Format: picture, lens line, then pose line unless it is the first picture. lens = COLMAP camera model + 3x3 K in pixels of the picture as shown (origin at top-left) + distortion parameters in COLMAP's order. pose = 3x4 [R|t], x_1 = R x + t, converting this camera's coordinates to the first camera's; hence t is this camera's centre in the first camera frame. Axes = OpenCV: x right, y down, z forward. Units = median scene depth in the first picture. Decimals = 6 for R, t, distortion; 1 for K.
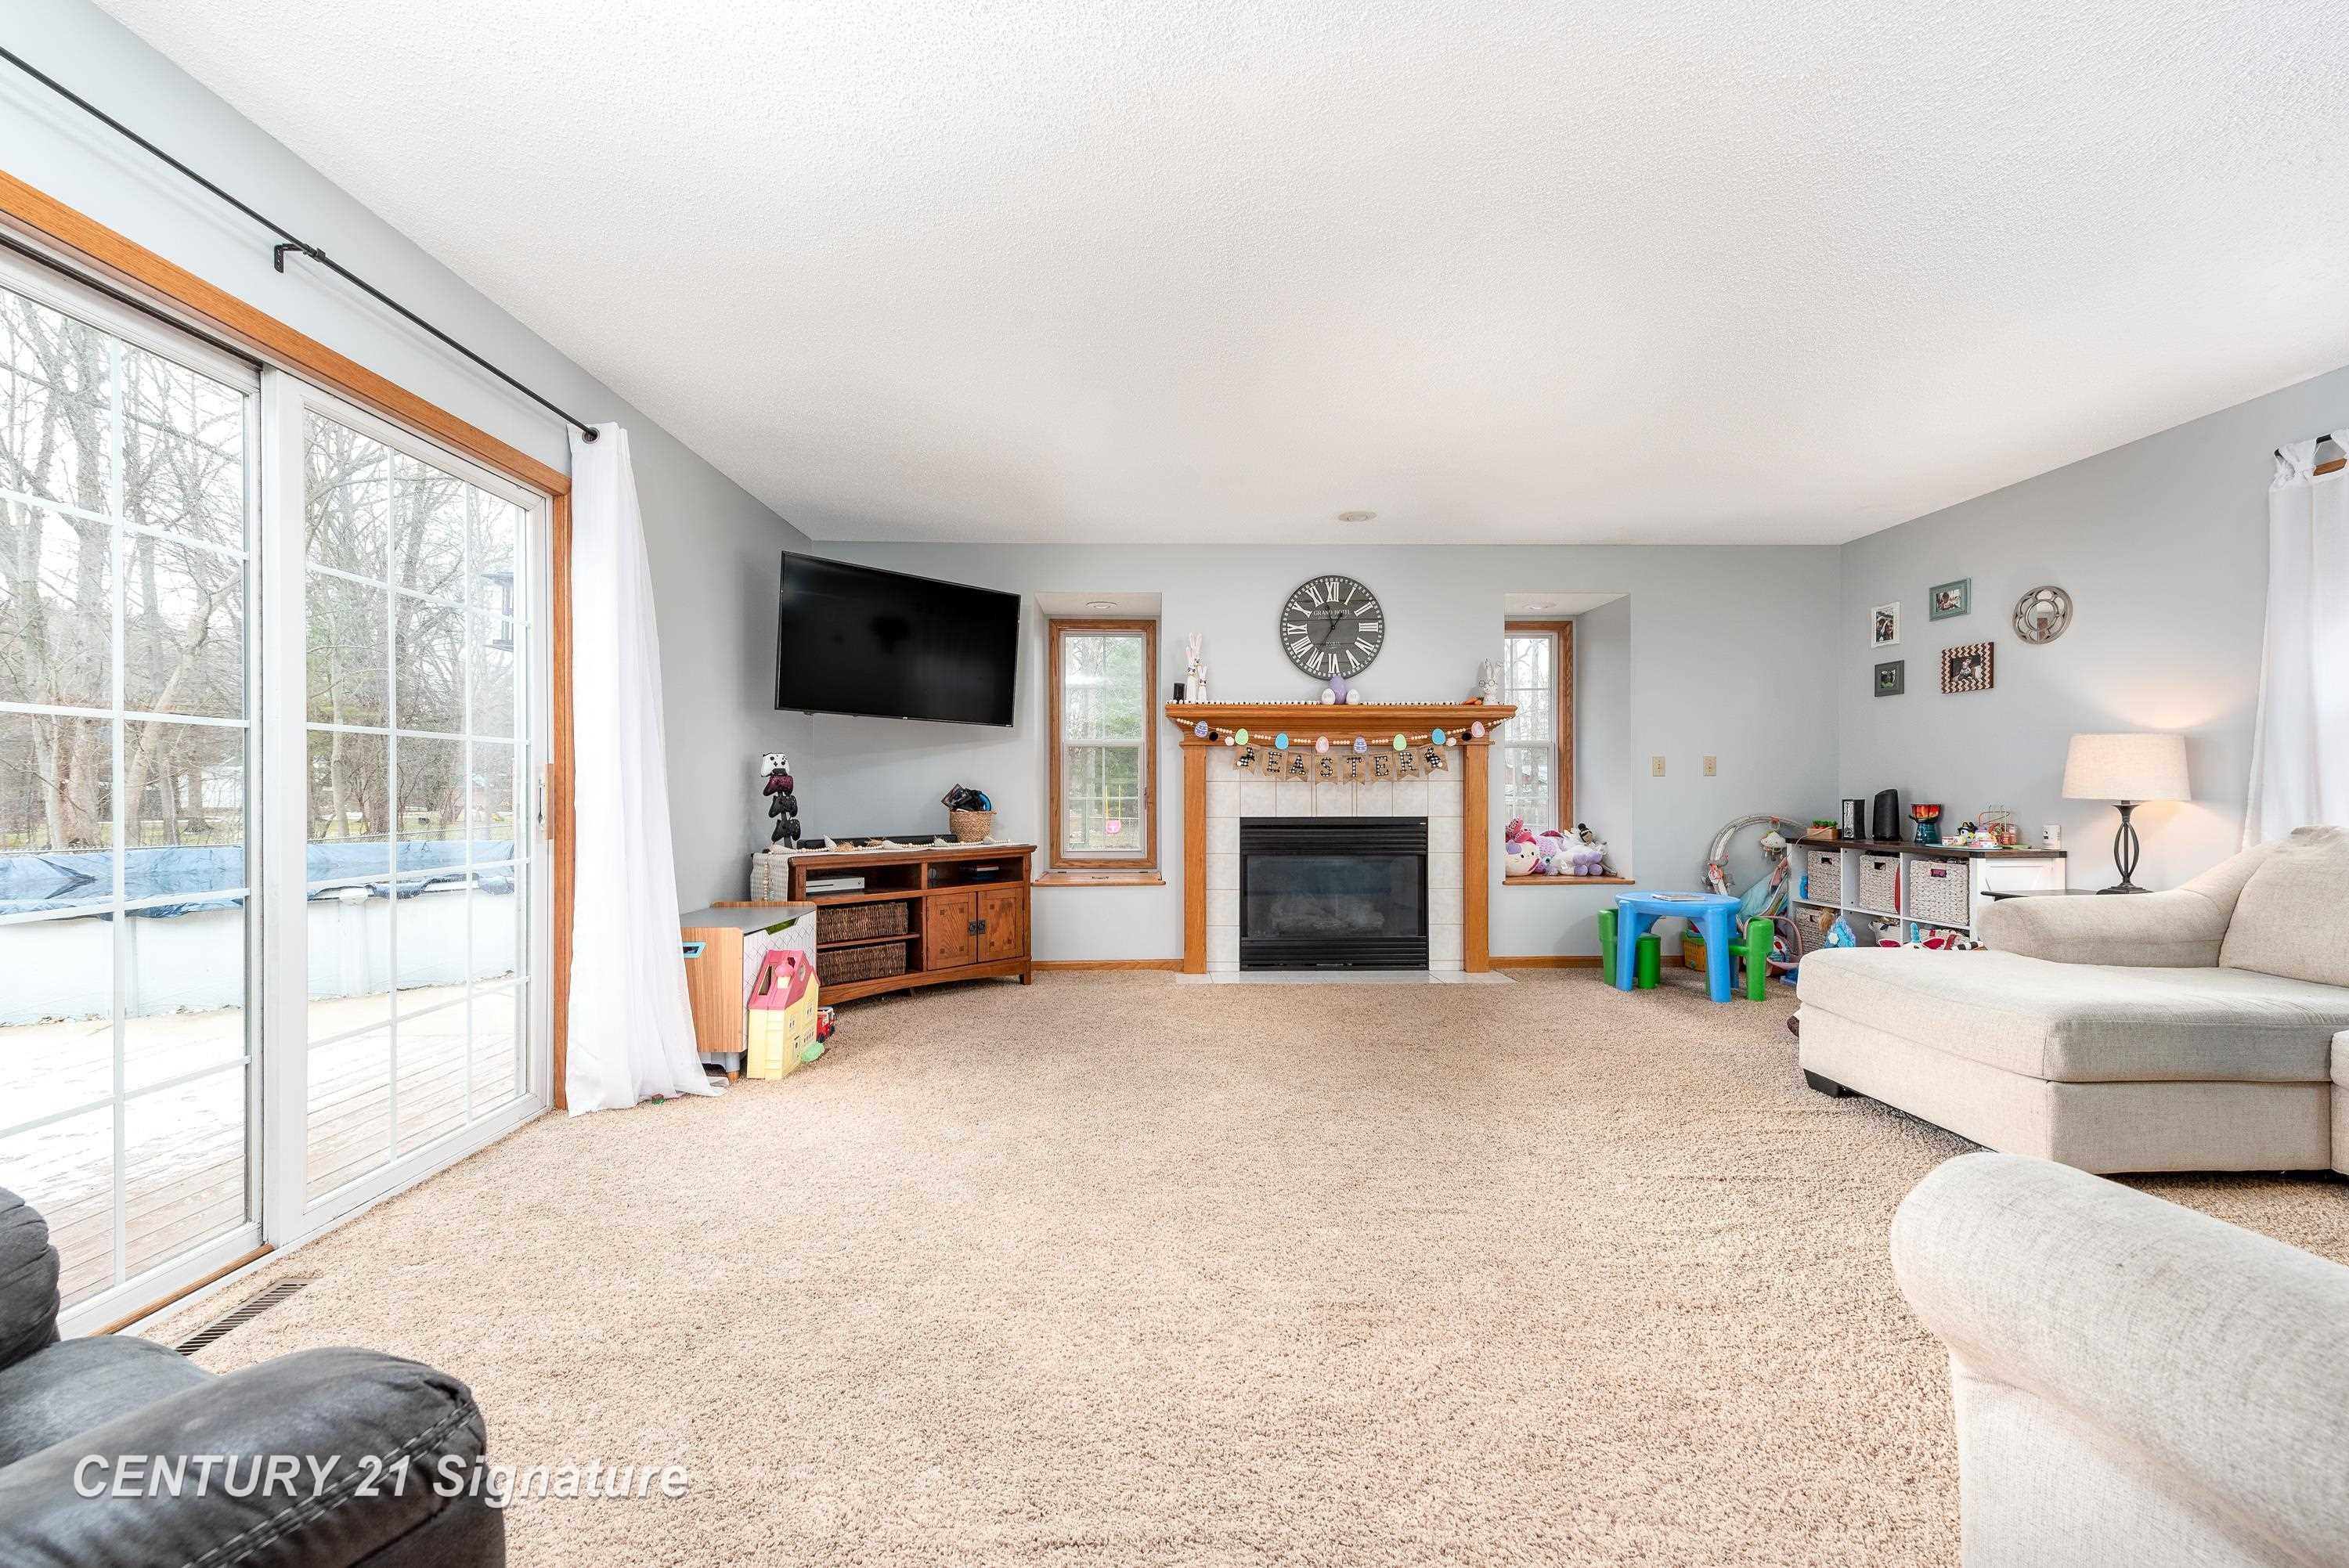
lens RADIAL K [[915.3, 0, 1171.5], [0, 915.3, 789.2], [0, 0, 1]] dist [0.018415, -0.006034]
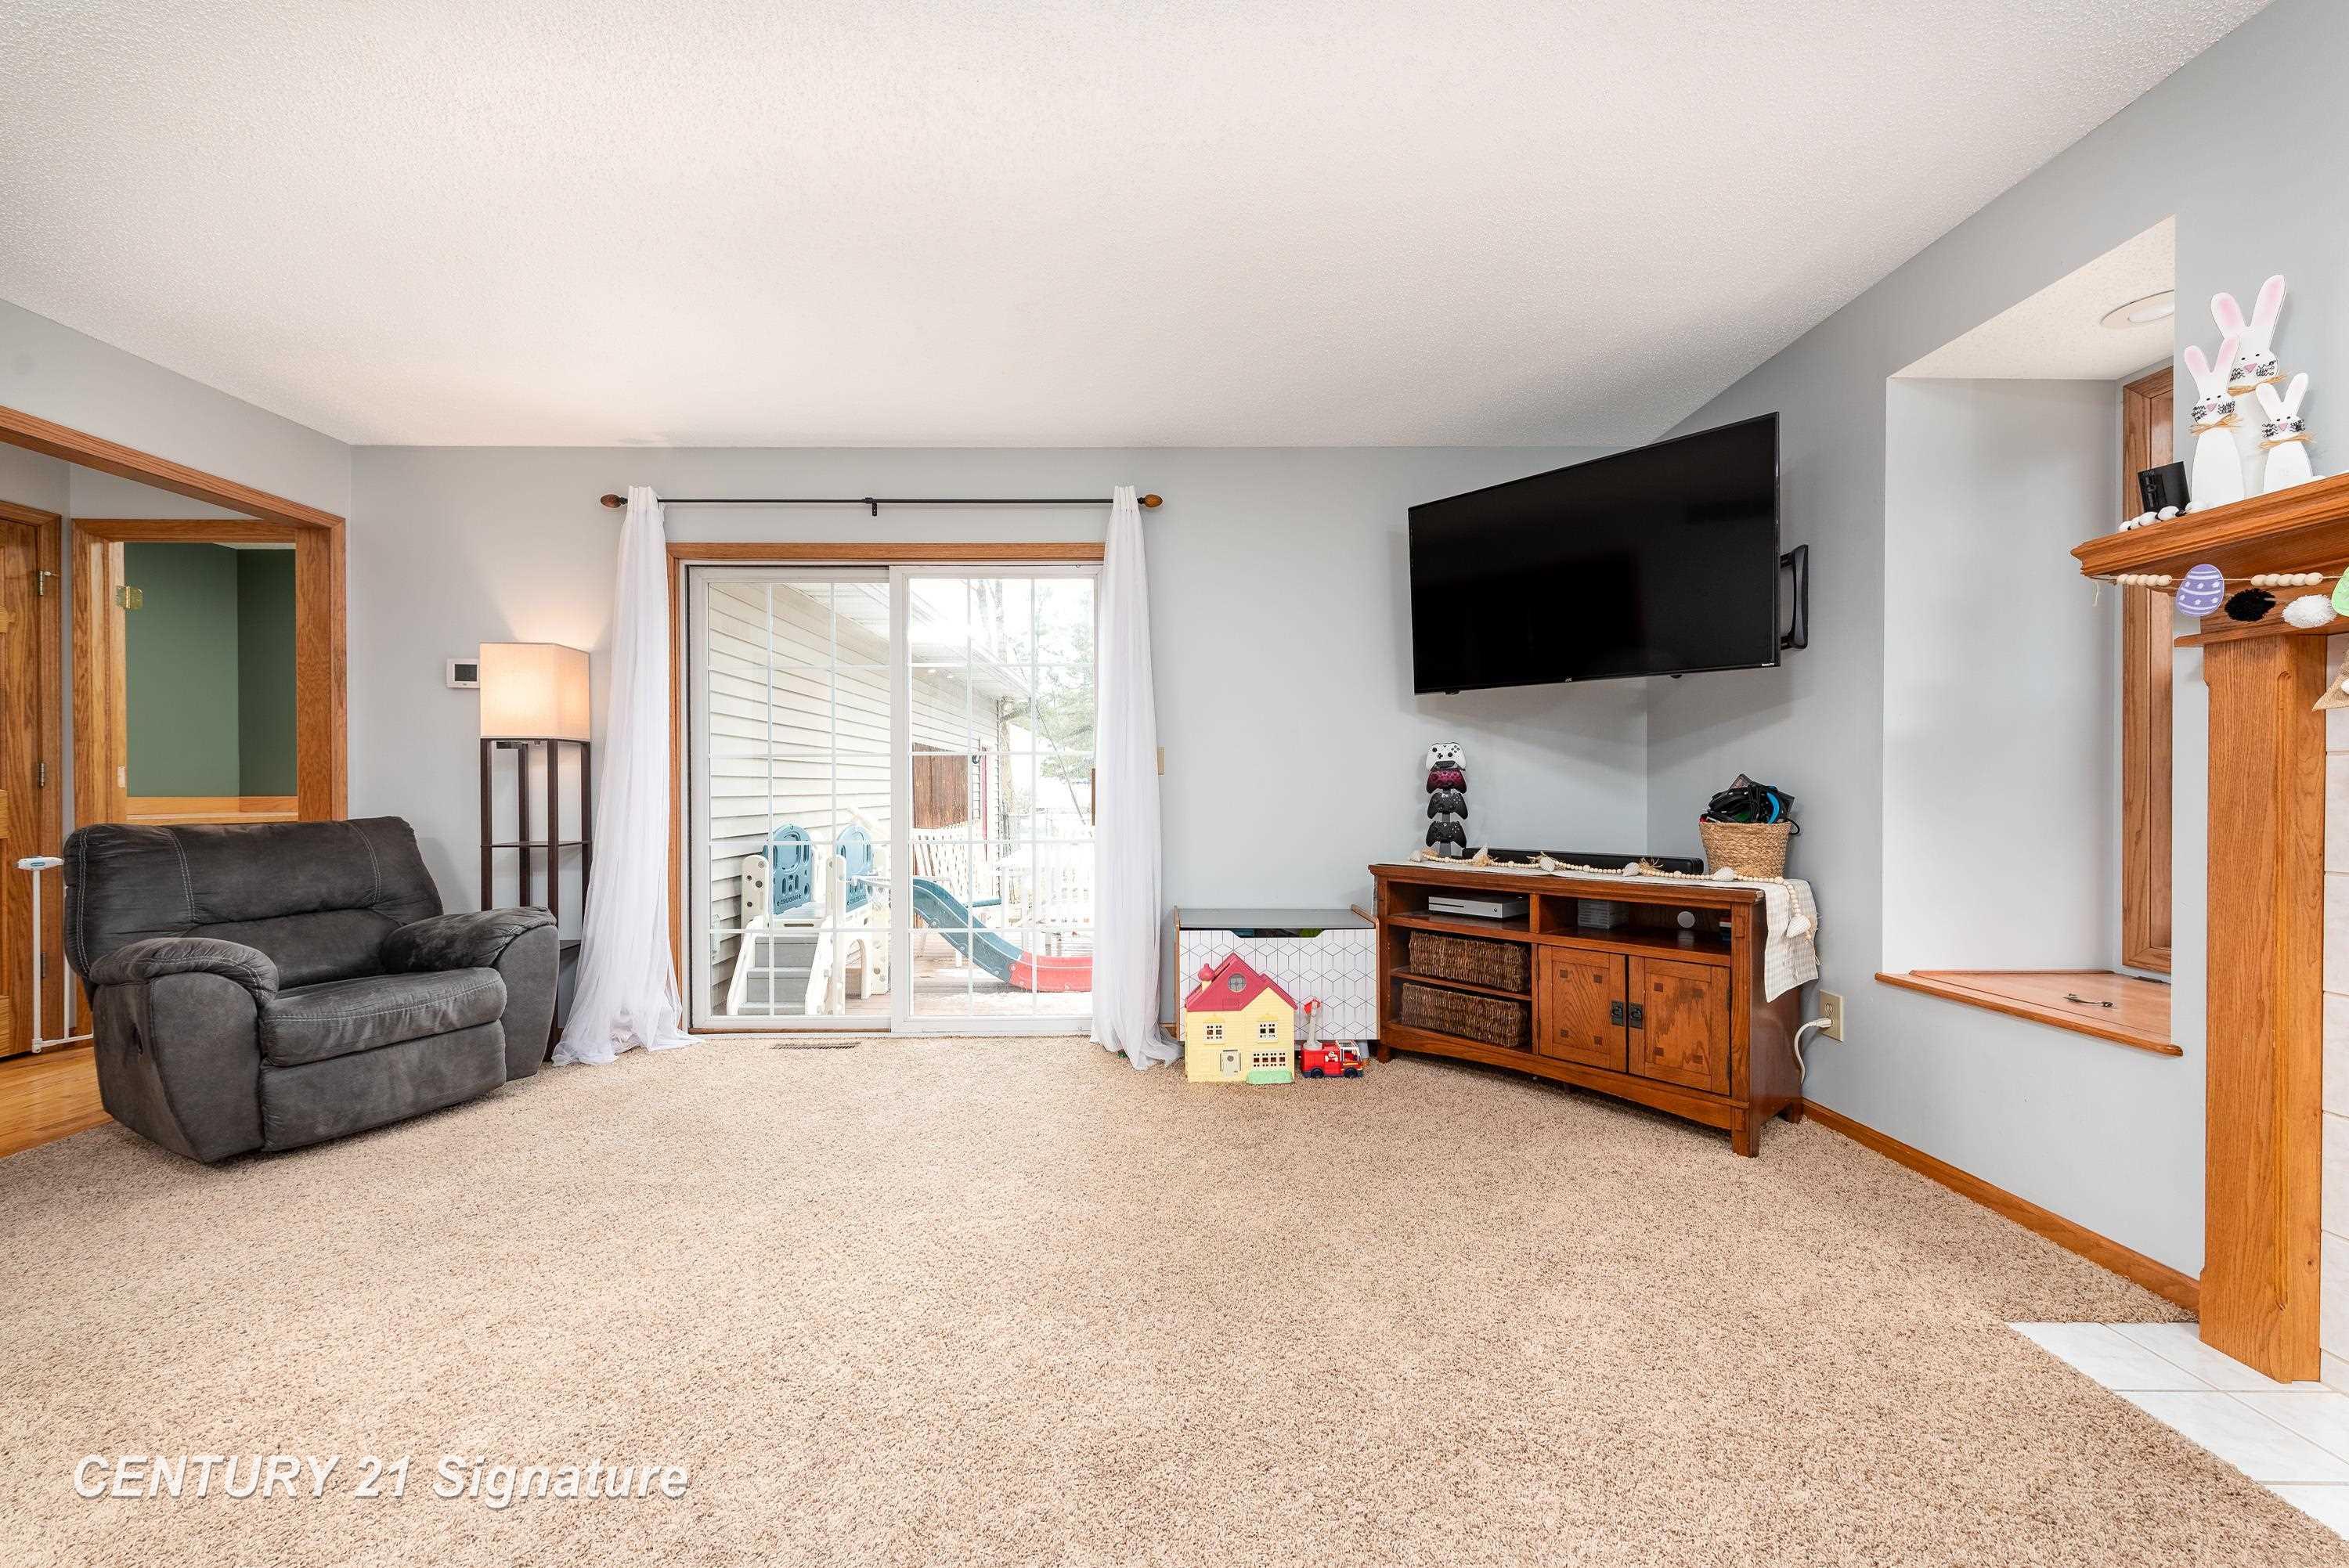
lens RADIAL K [[922.8, 0, 1175.1], [0, 922.8, 792.9], [0, 0, 1]] dist [0.010717, -0.000051]
pose [[-0.013813, 0.004374, -0.999895, 0.376166], [0.004181, 0.999982, 0.004316, 0.001811], [0.999896, -0.004121, -0.013831, 0.673219]]
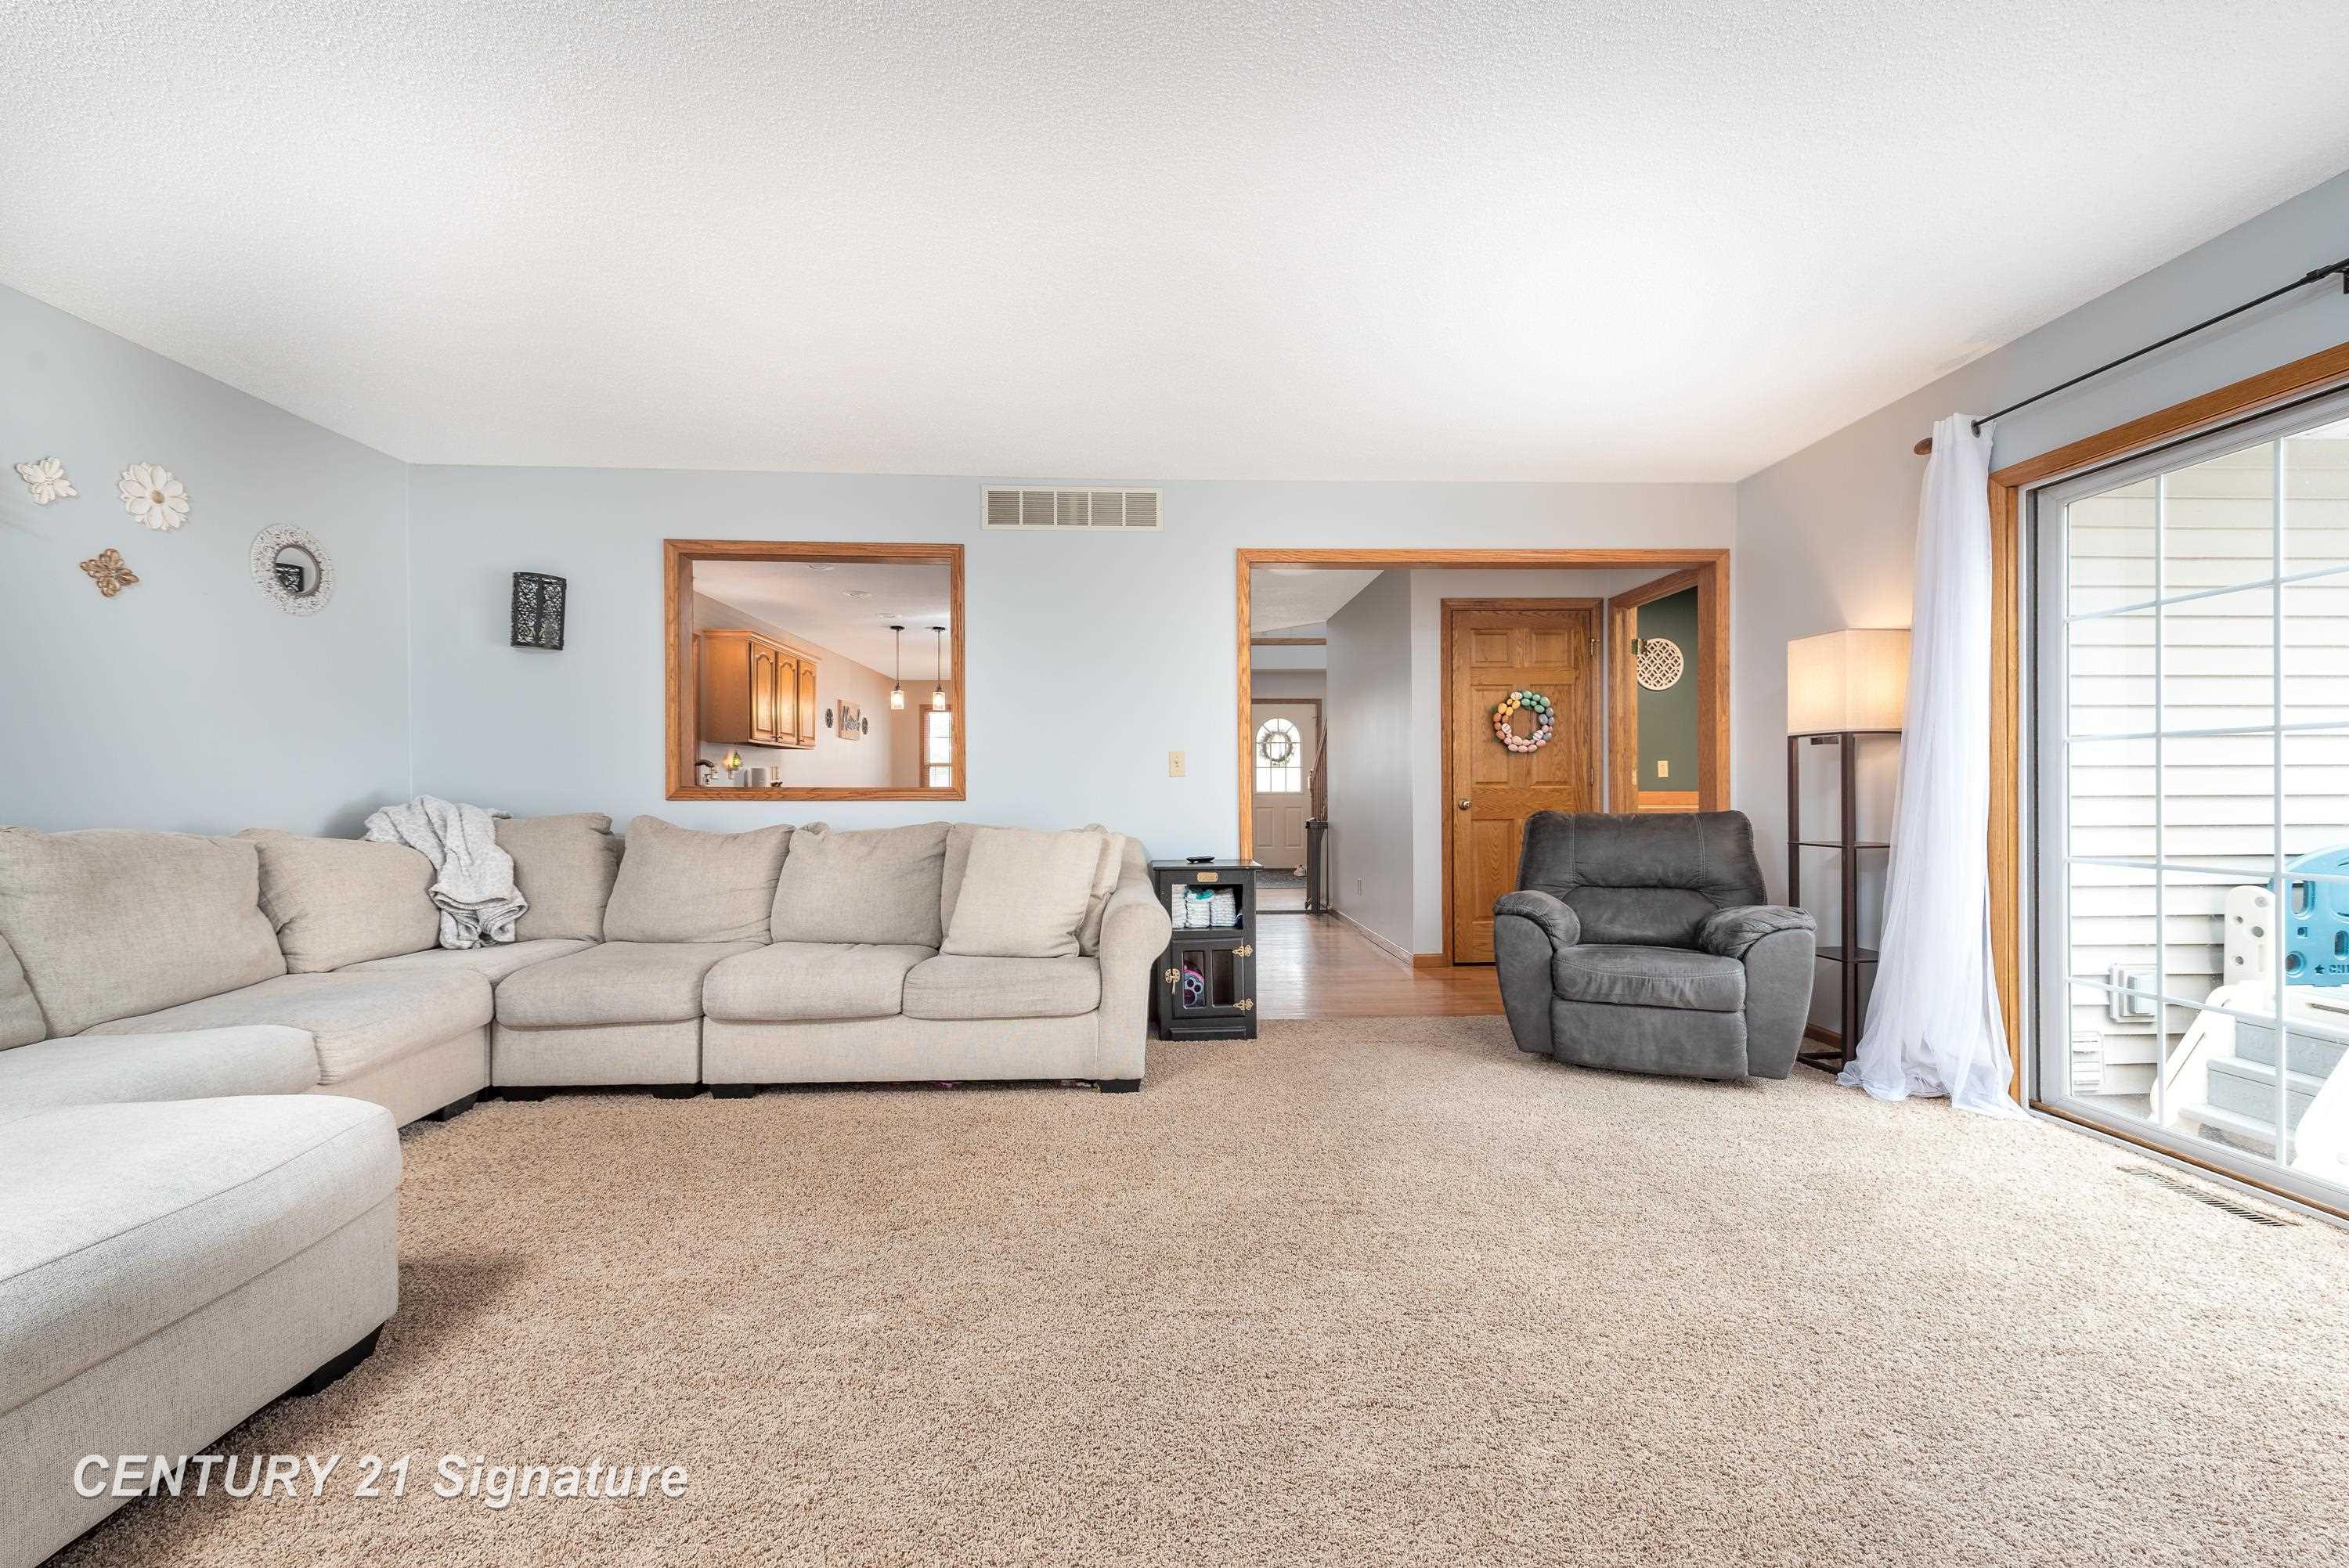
lens RADIAL K [[915.3, 0, 1171.5], [0, 915.3, 789.2], [0, 0, 1]] dist [0.018415, -0.006034]
pose [[-0.999876, 0.004950, -0.014940, 0.157452], [0.004964, 0.999987, -0.000922, 0.000388], [0.014935, -0.000996, -0.999888, 0.839380]]
